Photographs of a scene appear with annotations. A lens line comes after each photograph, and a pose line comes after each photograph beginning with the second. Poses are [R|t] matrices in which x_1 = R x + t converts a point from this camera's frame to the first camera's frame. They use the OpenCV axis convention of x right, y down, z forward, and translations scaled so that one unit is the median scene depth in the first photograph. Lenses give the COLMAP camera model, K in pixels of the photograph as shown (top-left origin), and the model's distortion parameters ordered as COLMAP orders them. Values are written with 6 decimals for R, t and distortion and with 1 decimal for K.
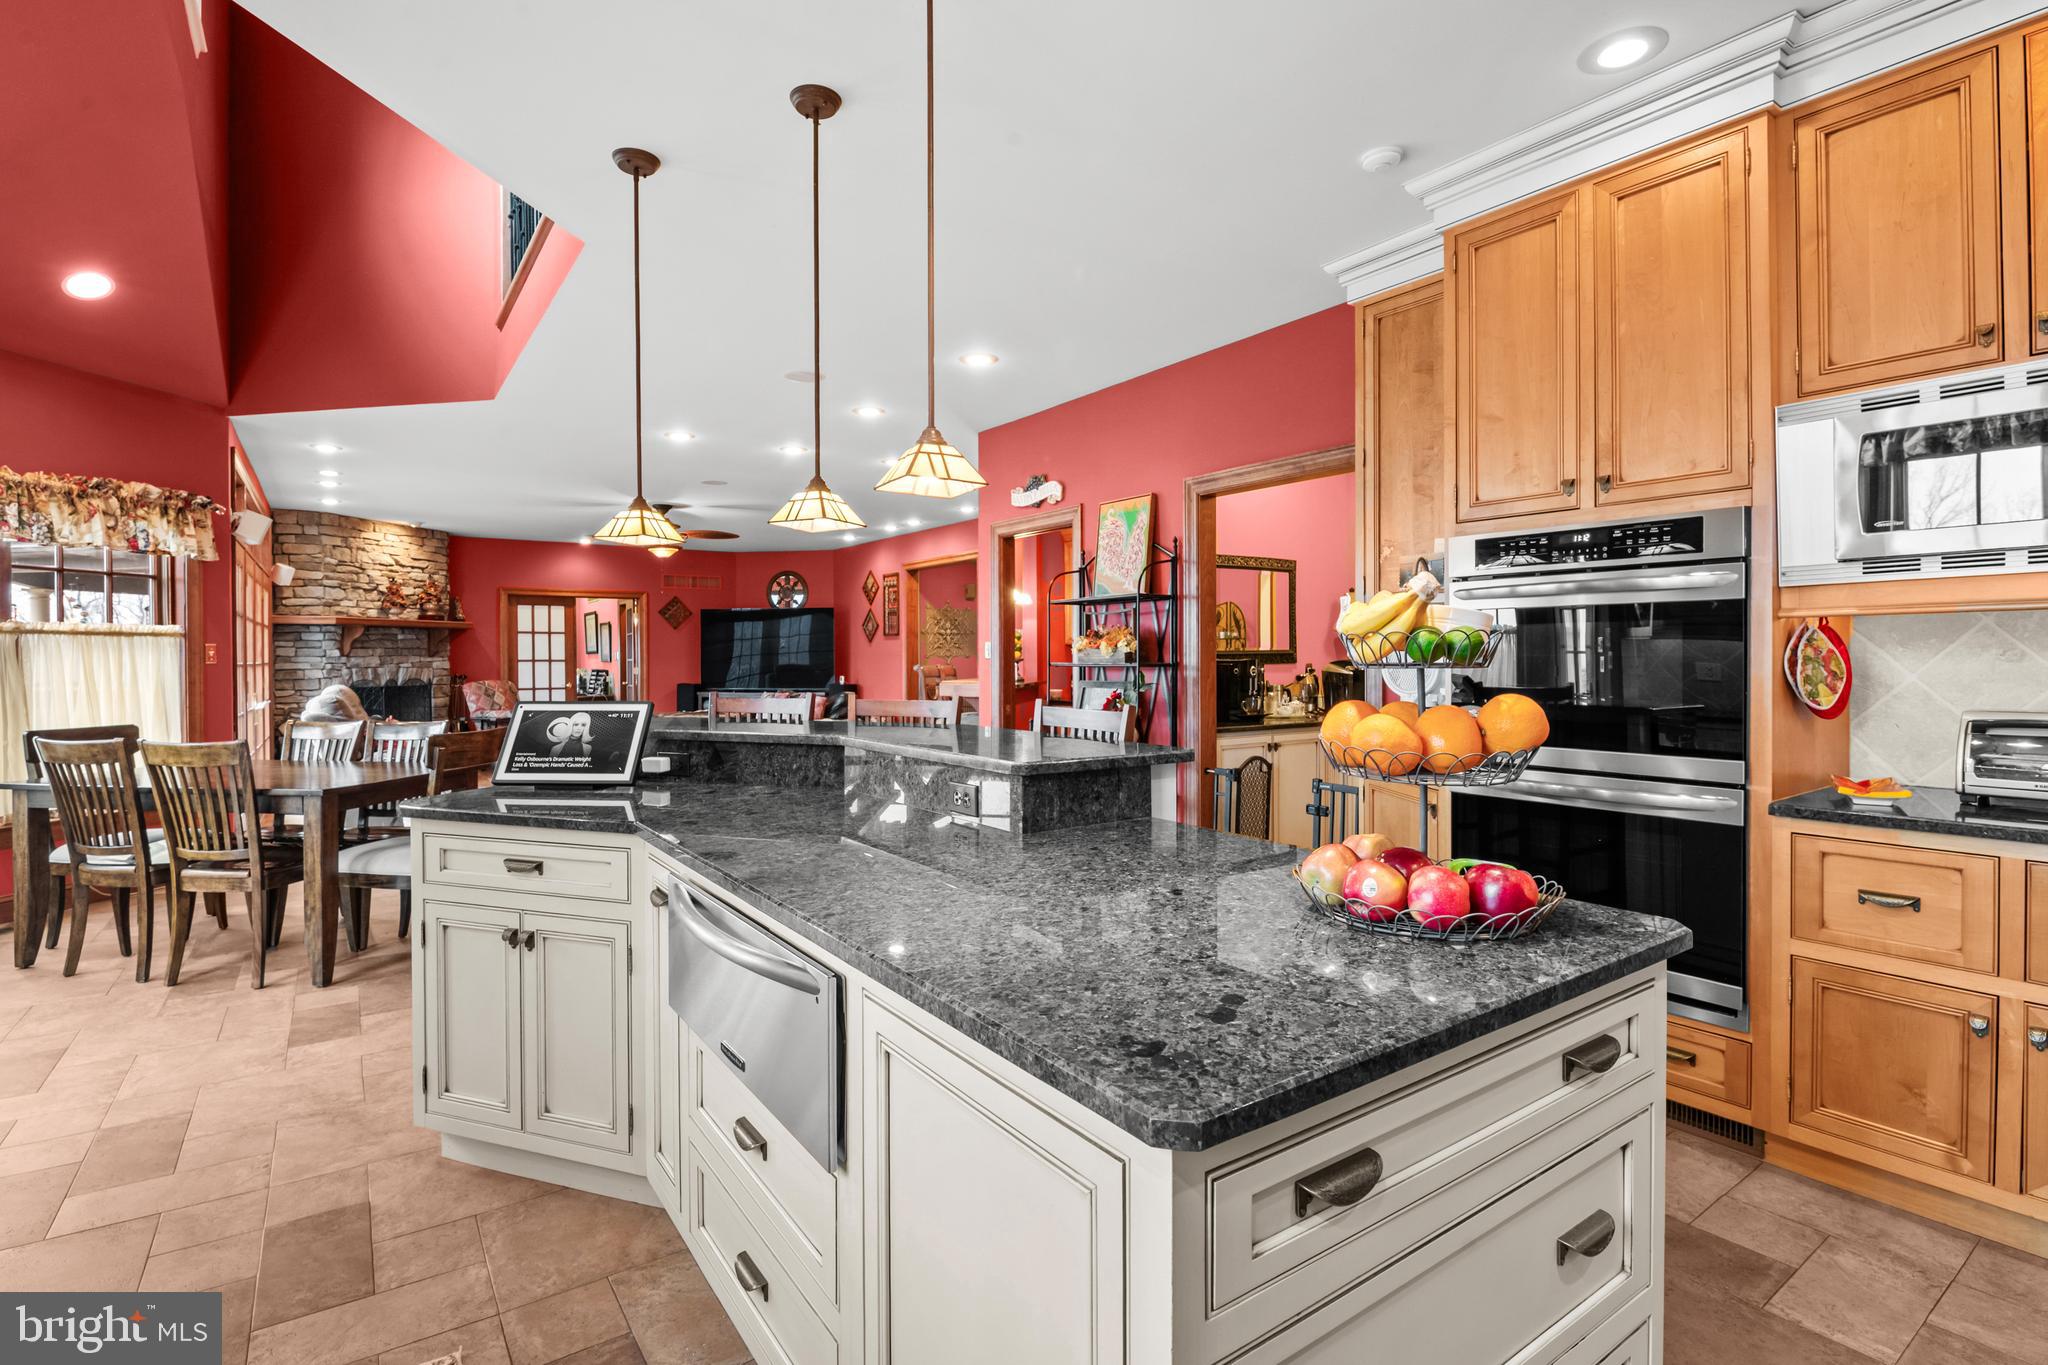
lens RADIAL K [[964.3, 0, 1006.0], [0, 964.3, 662.7], [0, 0, 1]] dist [-0.000284, -0.000469]
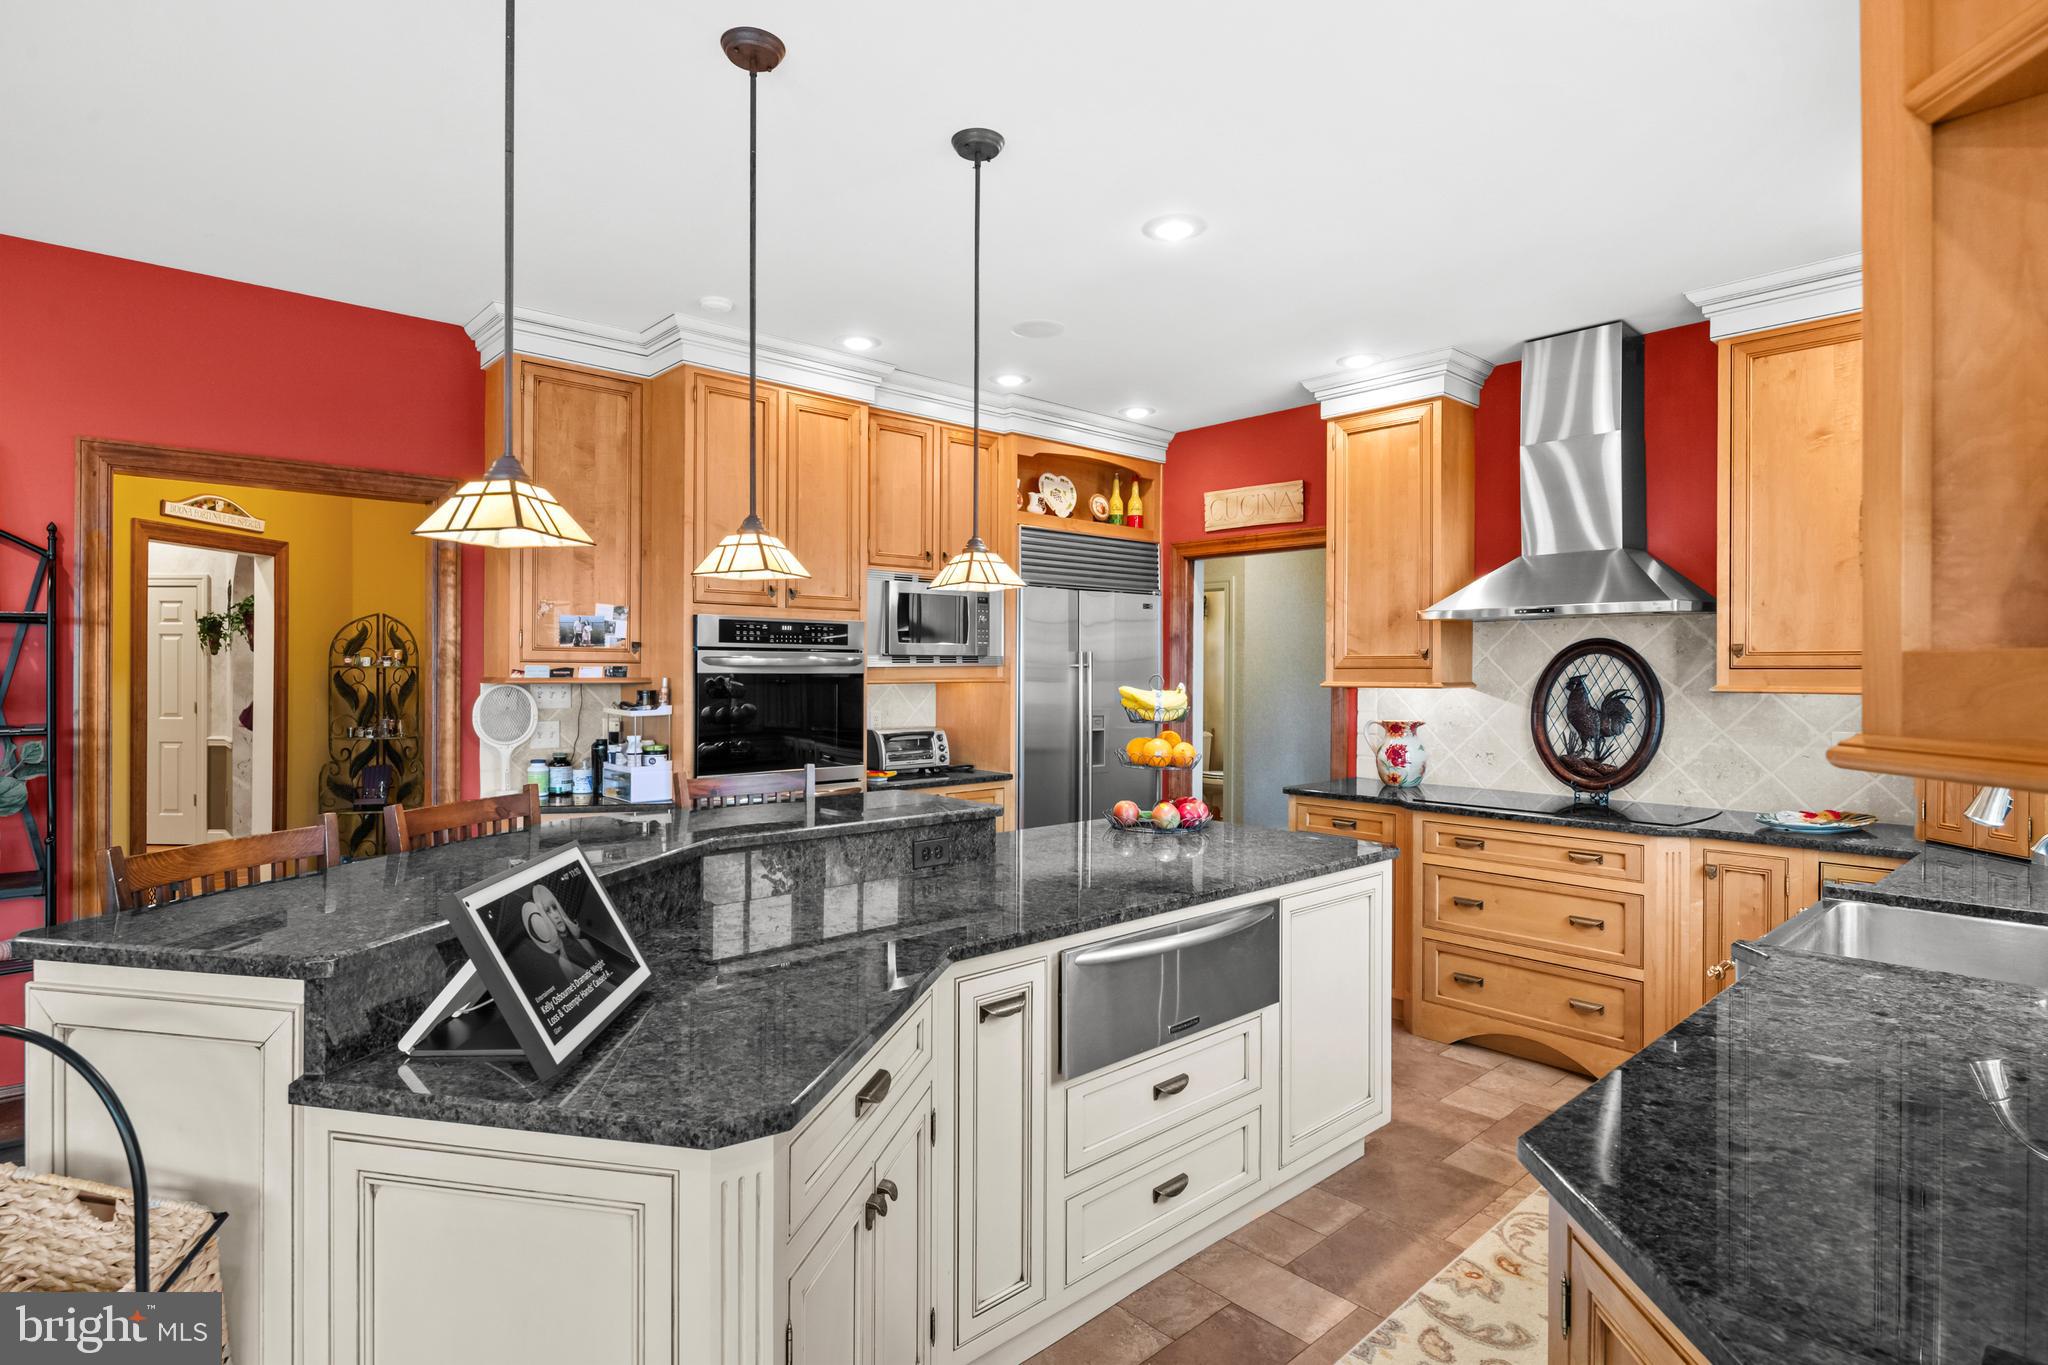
lens RADIAL K [[1040.4, 0, 1013.1], [0, 1040.4, 667.2], [0, 0, 1]] dist [0.009353, -0.011985]
pose [[-0.131784, 0.006931, 0.991254, -0.256347], [0.004475, 0.999970, -0.006397, -0.014053], [-0.991268, 0.003593, -0.131811, 0.214328]]
